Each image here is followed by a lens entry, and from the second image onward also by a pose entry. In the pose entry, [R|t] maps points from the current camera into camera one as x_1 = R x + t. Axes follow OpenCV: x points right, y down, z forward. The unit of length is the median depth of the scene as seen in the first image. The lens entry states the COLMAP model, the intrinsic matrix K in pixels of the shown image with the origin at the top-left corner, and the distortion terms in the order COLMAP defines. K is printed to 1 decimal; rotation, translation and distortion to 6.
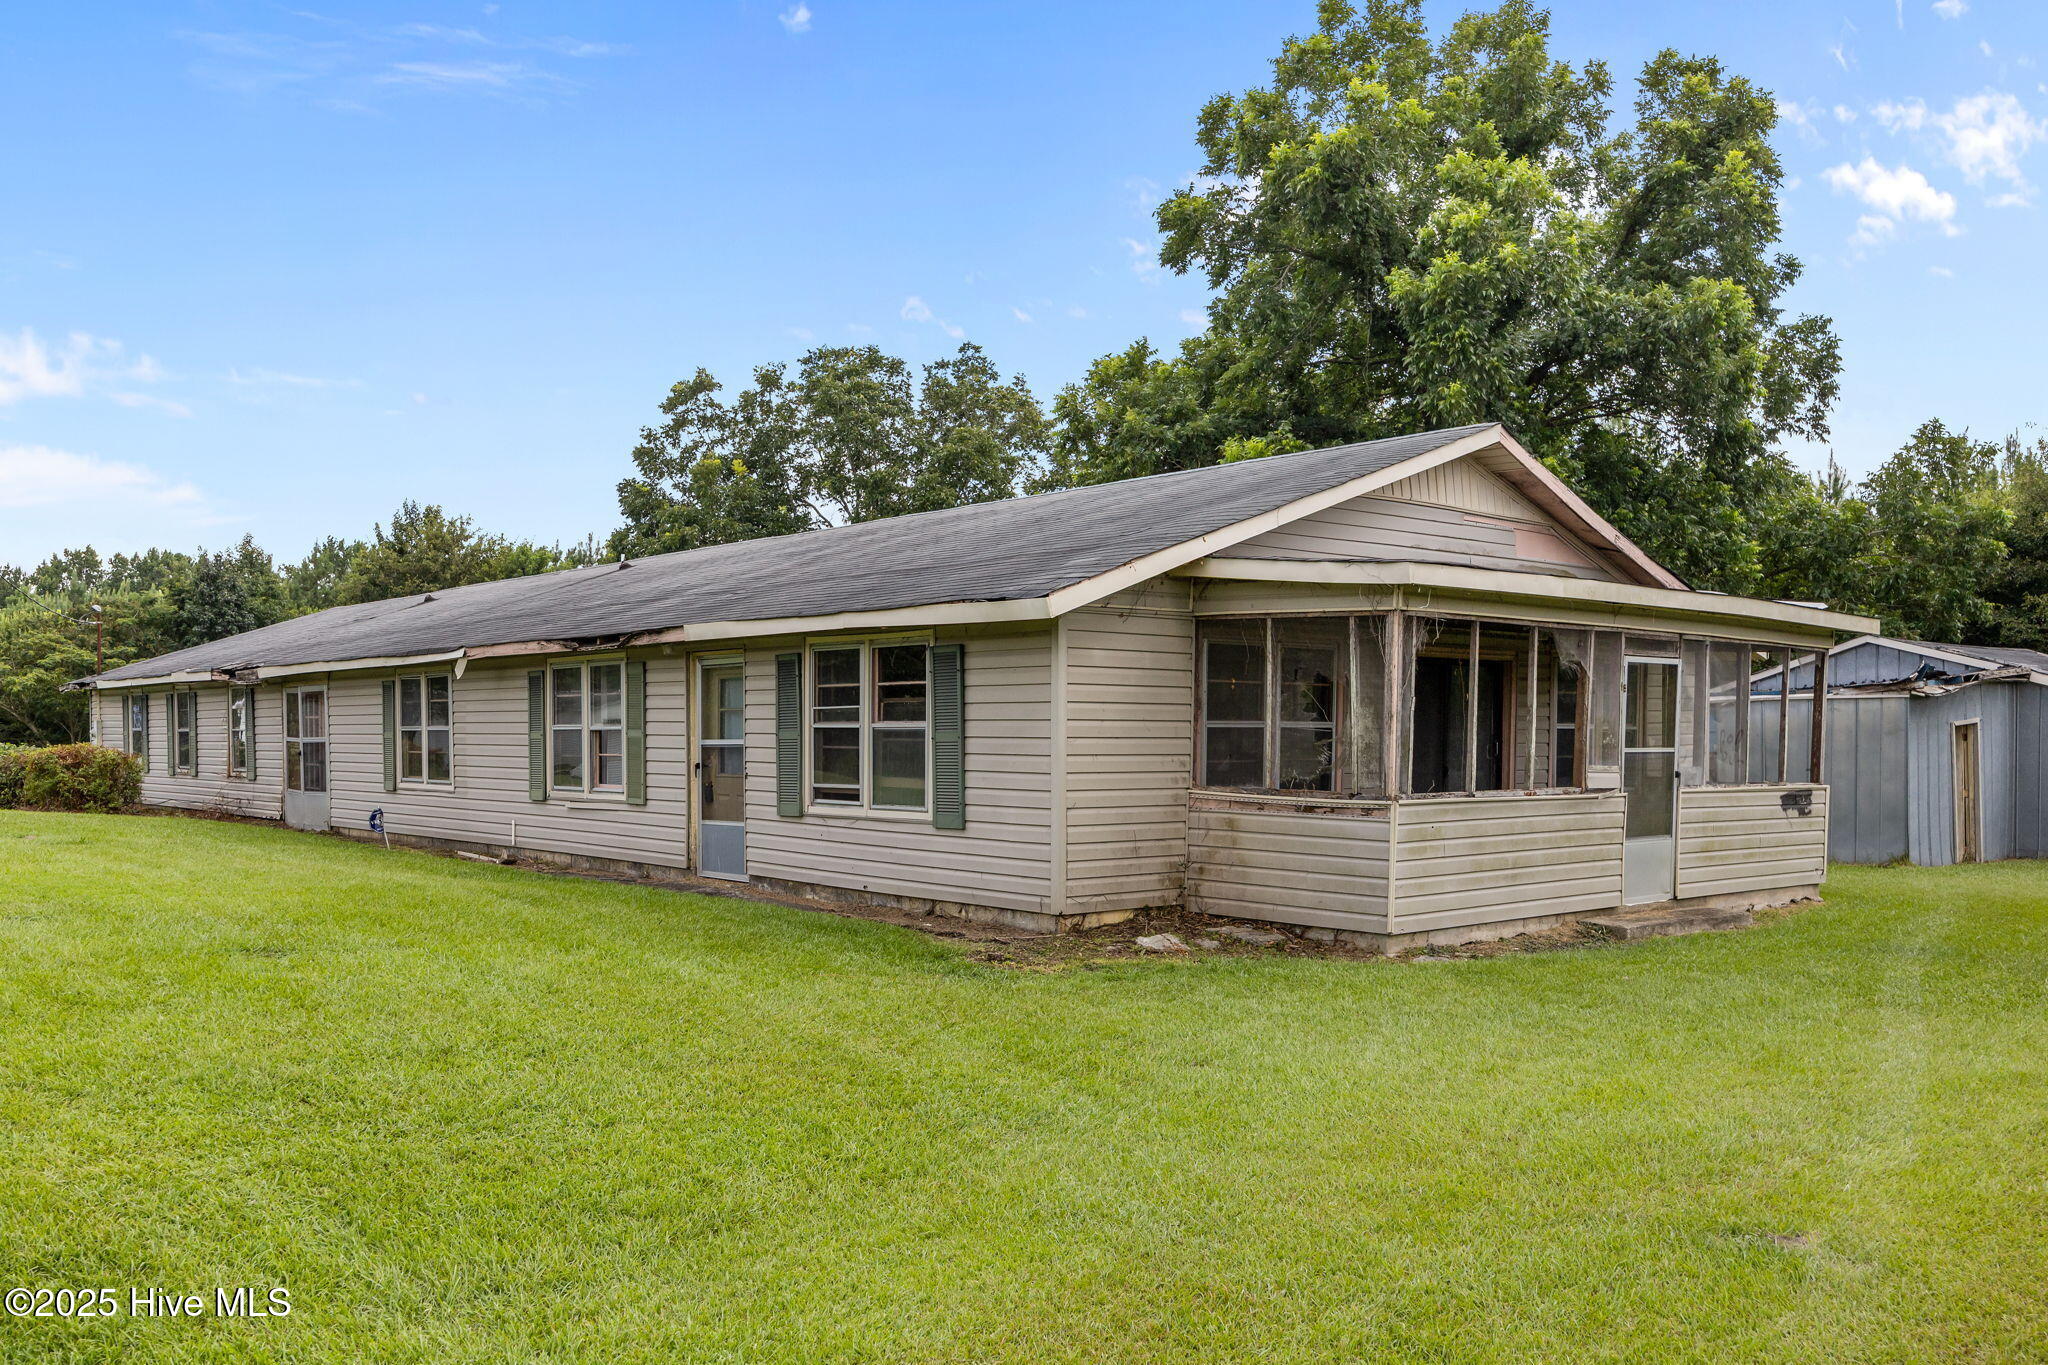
lens RADIAL K [[1742.2, 0, 1038.9], [0, 1742.2, 746.5], [0, 0, 1]] dist [-0.004113, 0.002142]
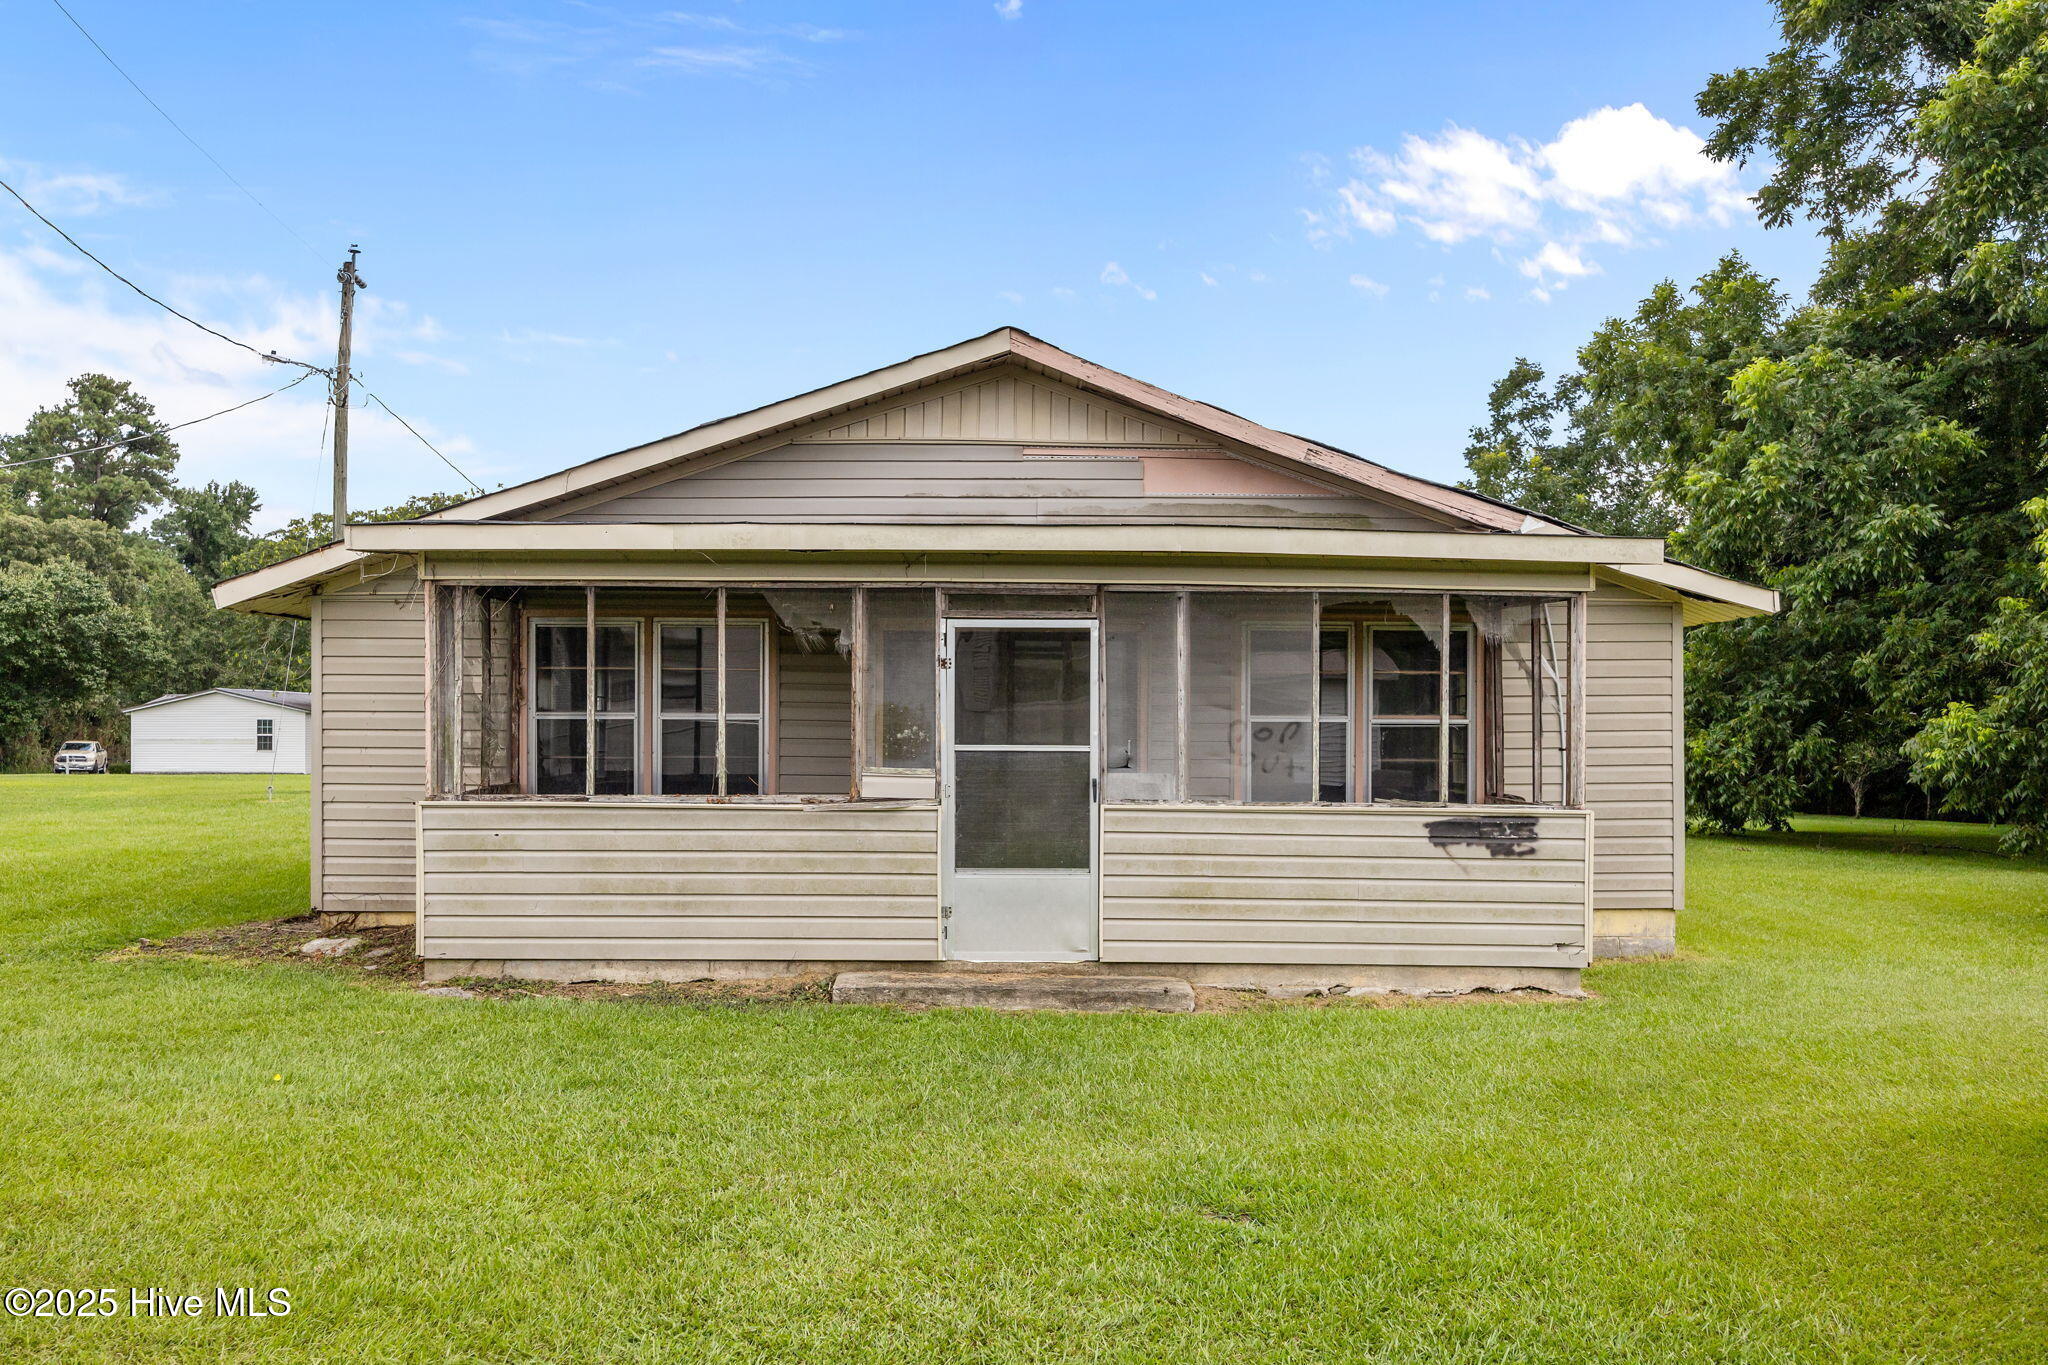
lens RADIAL K [[1675.8, 0, 1024.0], [0, 1675.8, 737.2], [0, 0, 1]] dist [-0.003947, -0.000772]
pose [[0.757801, 0.002887, -0.652480, 0.819341], [-0.008968, 0.999942, -0.005991, 0.001361], [0.652424, 0.010392, 0.757783, 0.483729]]
